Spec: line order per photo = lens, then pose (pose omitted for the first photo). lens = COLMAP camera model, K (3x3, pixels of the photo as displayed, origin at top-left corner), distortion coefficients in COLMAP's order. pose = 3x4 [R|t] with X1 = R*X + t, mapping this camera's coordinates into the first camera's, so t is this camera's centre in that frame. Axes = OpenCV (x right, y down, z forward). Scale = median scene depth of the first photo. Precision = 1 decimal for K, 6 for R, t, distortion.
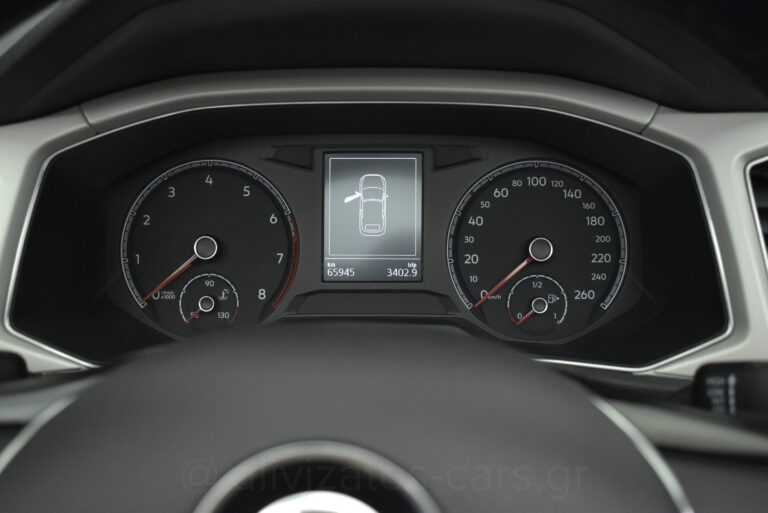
lens RADIAL K [[762.0, 0, 387.5], [0, 762.0, 260.0], [0, 0, 1]] dist [-0.070333, 0.000000]
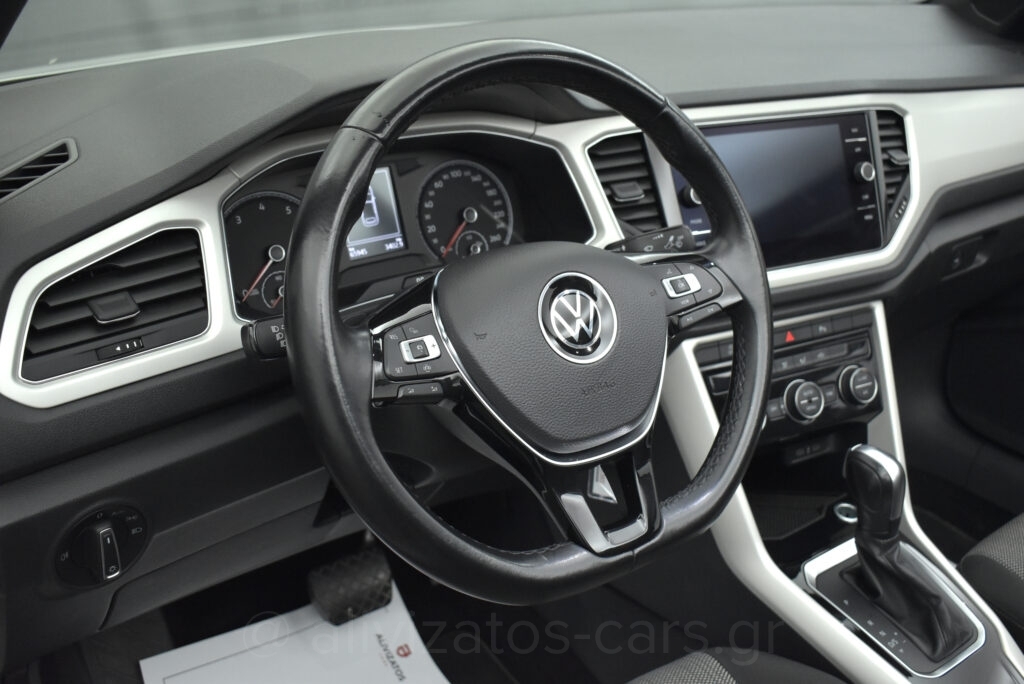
lens RADIAL K [[1016.0, 0, 512.7], [0, 1016.0, 340.2], [0, 0, 1]] dist [-0.070333, 0.000000]
pose [[0.795986, -0.234612, 0.558000, -0.980086], [0.194128, 0.972083, 0.131792, -0.021457], [-0.573342, 0.003419, 0.819309, -0.813772]]
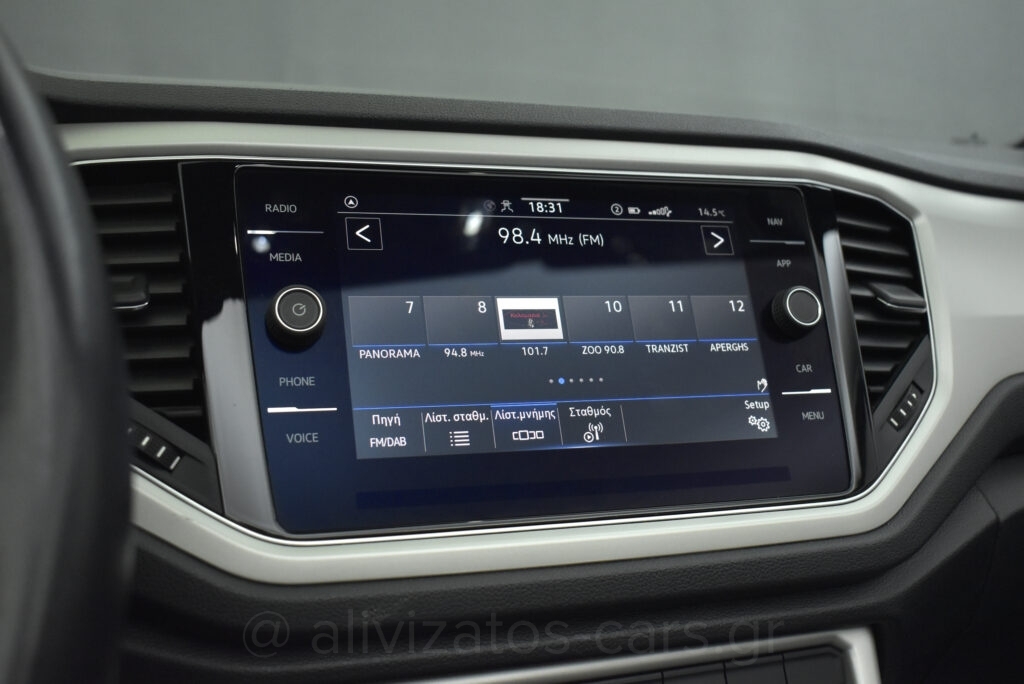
lens RADIAL K [[1073.1, 0, 511.3], [0, 1073.1, 337.0], [0, 0, 1]] dist [-0.081454, 0.000000]
pose [[0.870190, -0.030032, 0.491801, 0.309733], [0.152592, 0.965494, -0.211037, 0.269702], [-0.468493, 0.258687, 0.844746, -0.112669]]
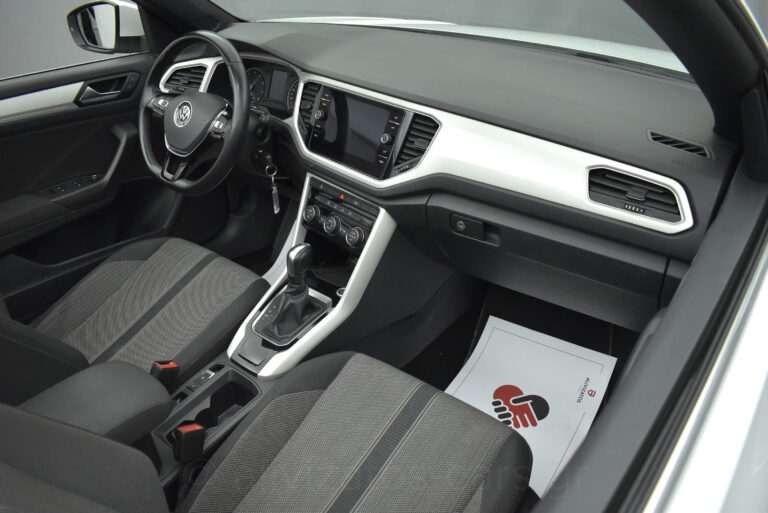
lens RADIAL K [[633.6, 0, 380.3], [0, 633.6, 260.3], [0, 0, 1]] dist [-0.096788, 0.006371]
pose [[0.791711, 0.301909, -0.531078, 2.714702], [-0.198293, 0.949276, 0.244039, -0.102807], [0.577817, -0.087899, 0.811419, -1.726804]]
